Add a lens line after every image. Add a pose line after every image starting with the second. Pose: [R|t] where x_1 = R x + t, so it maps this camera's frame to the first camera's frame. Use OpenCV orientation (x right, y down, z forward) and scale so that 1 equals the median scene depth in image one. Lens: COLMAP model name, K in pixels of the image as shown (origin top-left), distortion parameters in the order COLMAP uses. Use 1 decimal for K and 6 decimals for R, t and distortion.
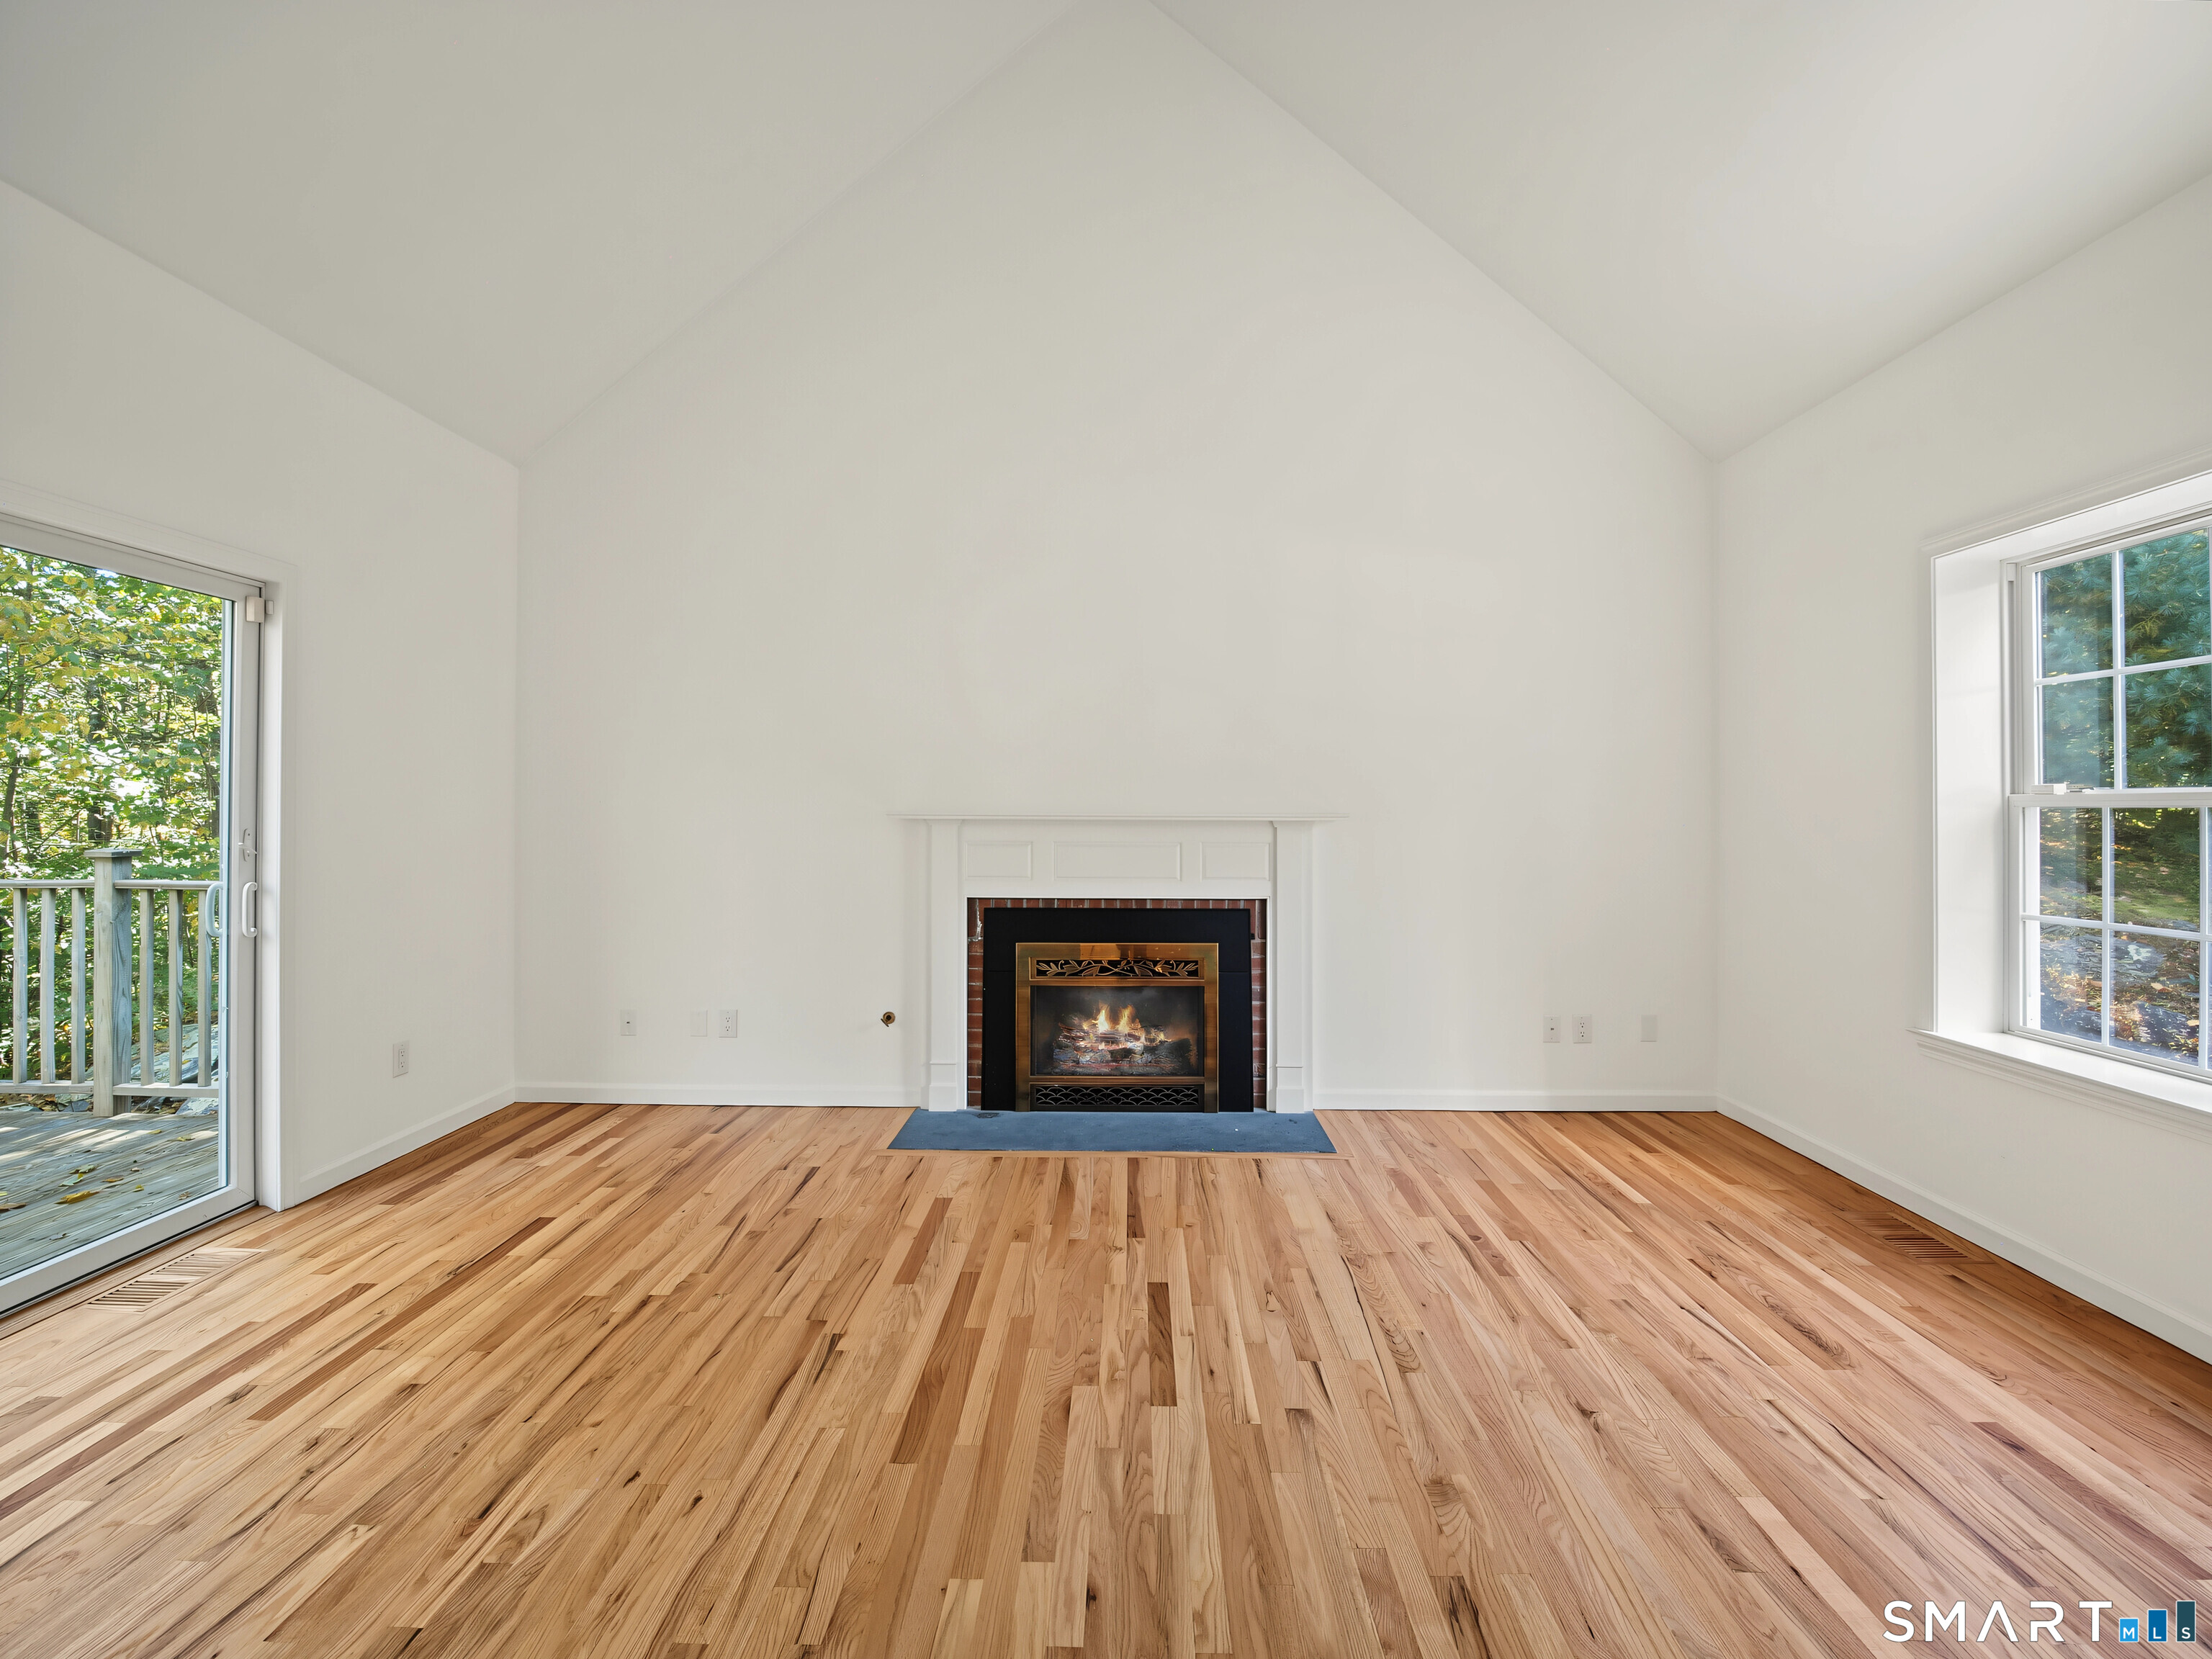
lens RADIAL K [[1000.9, 0, 1110.8], [0, 1000.9, 817.6], [0, 0, 1]] dist [-0.019503, -0.002521]
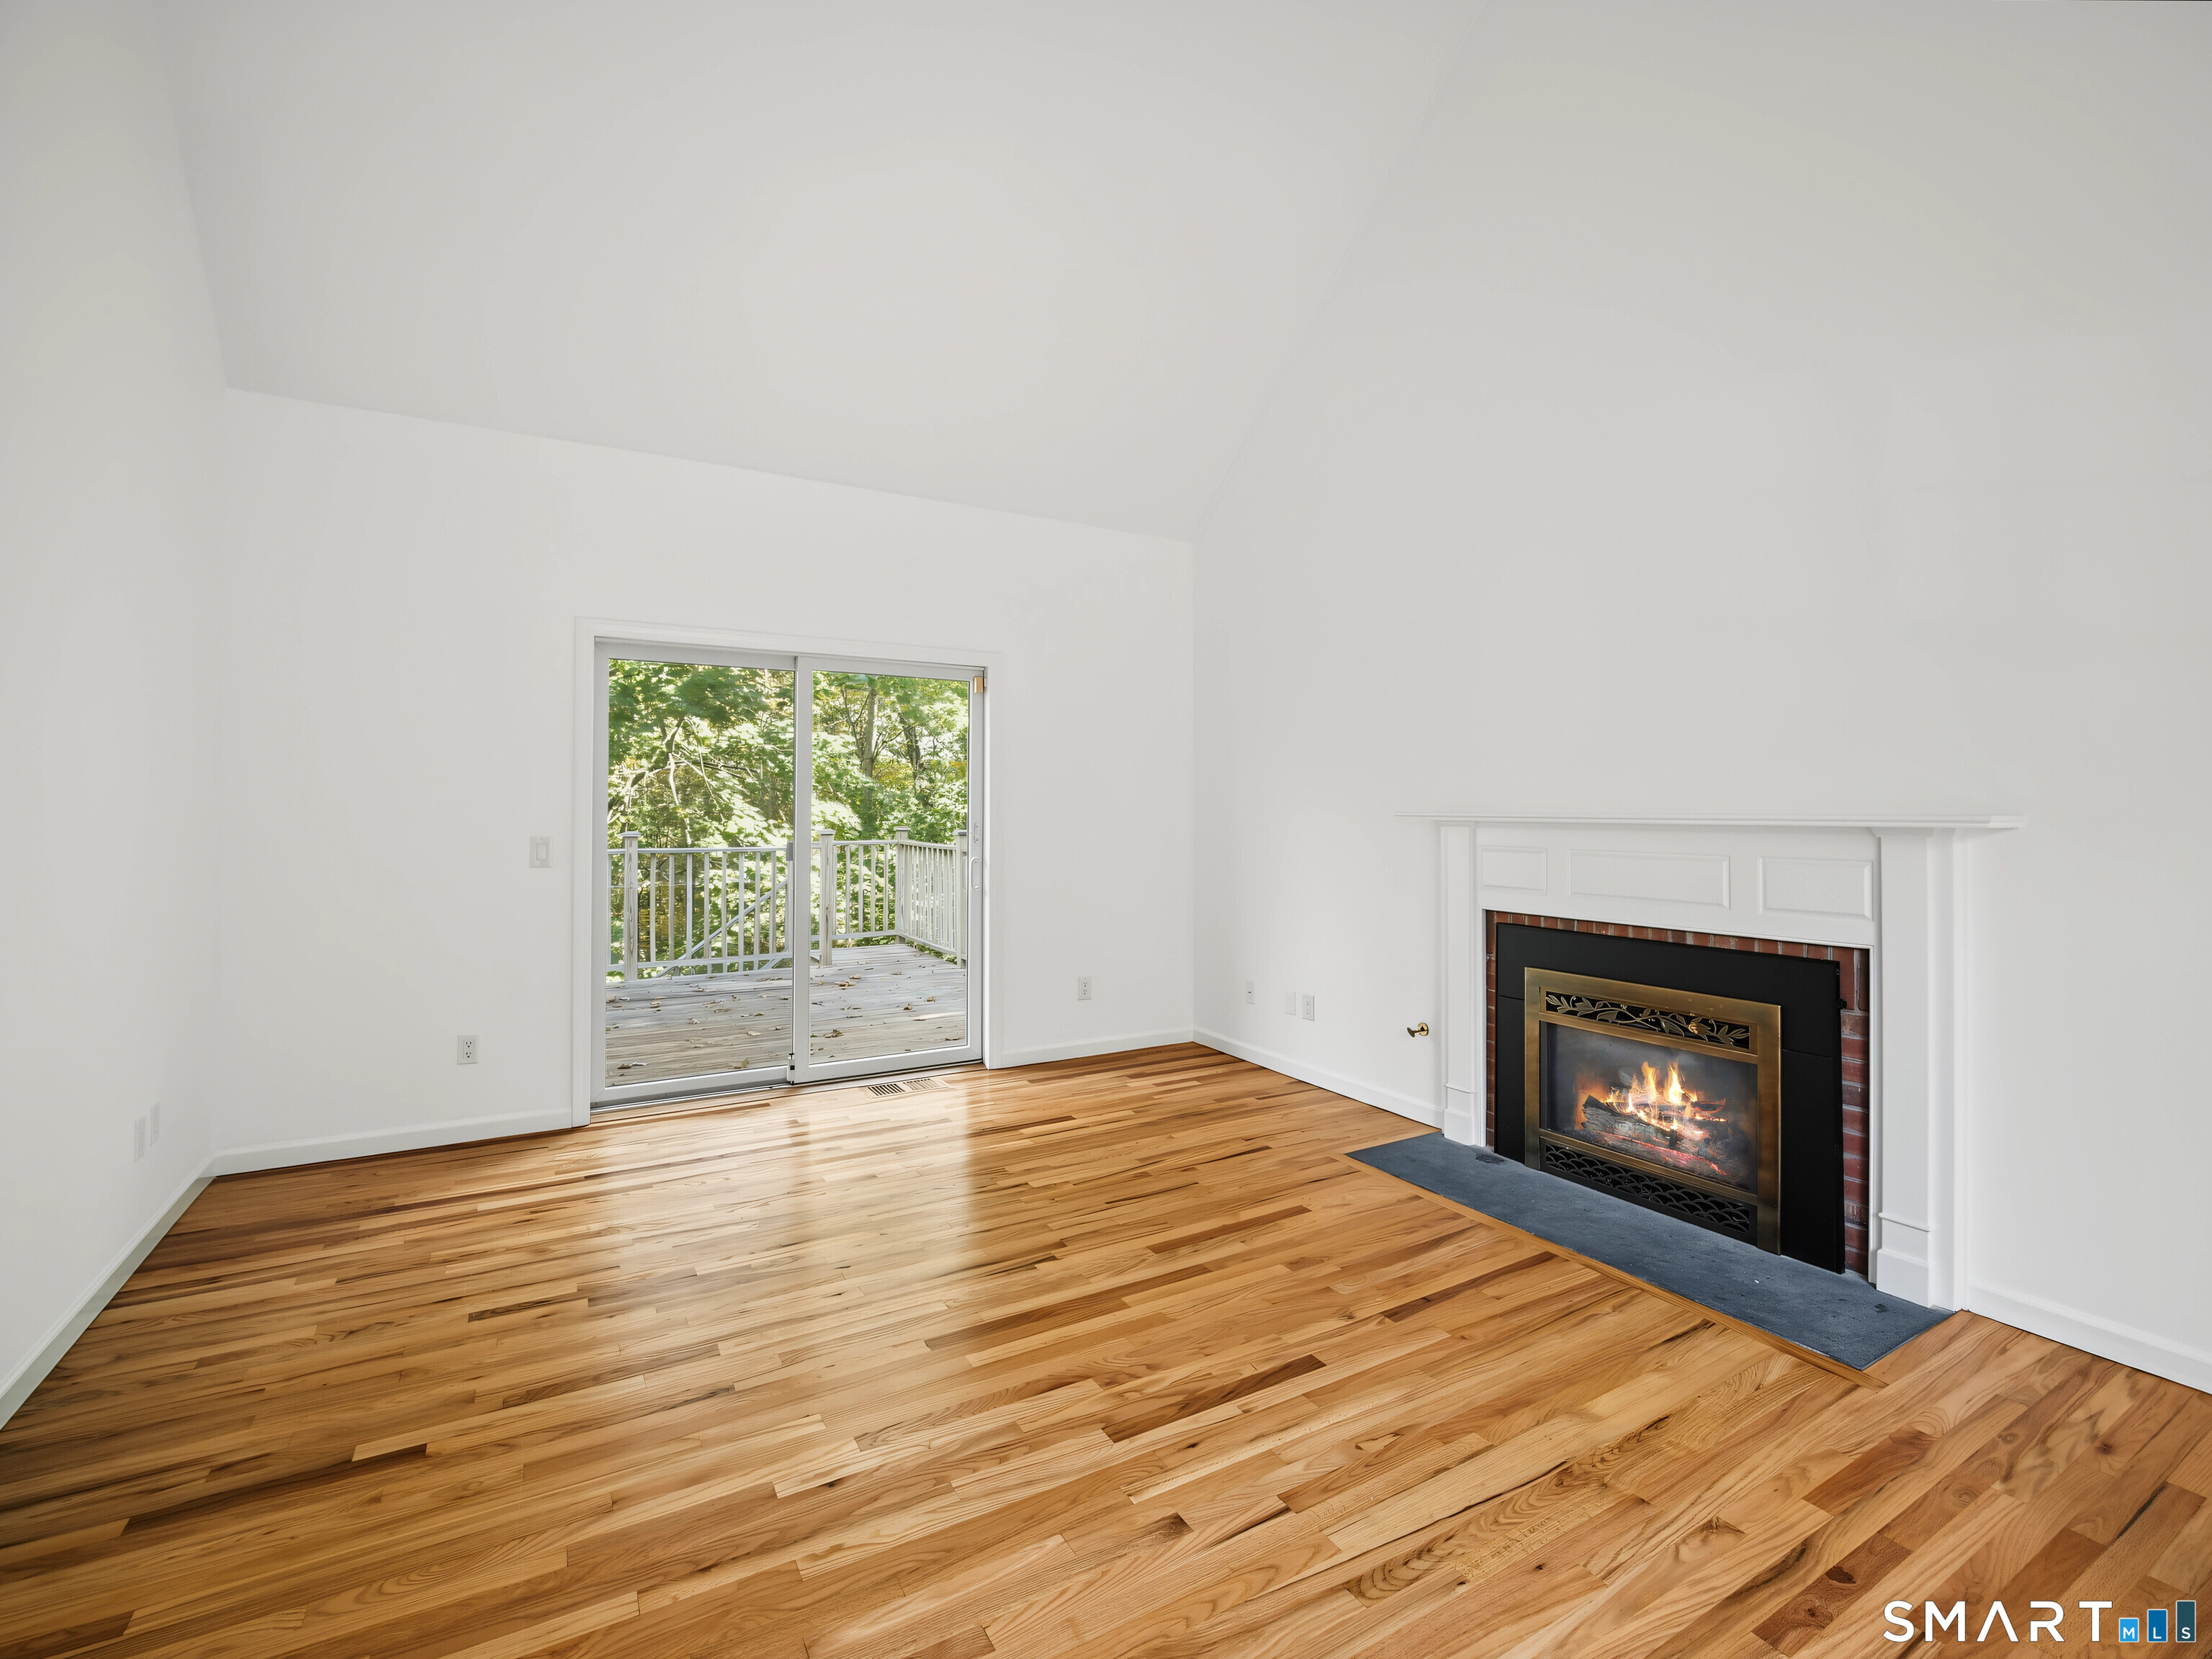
lens RADIAL K [[1000.9, 0, 1114.8], [0, 1000.9, 816.9], [0, 0, 1]] dist [-0.019503, -0.002521]
pose [[0.515863, 0.004816, -0.856658, 0.518271], [-0.006522, 0.999977, 0.001694, -0.001398], [0.856646, 0.004714, 0.515883, 0.305284]]
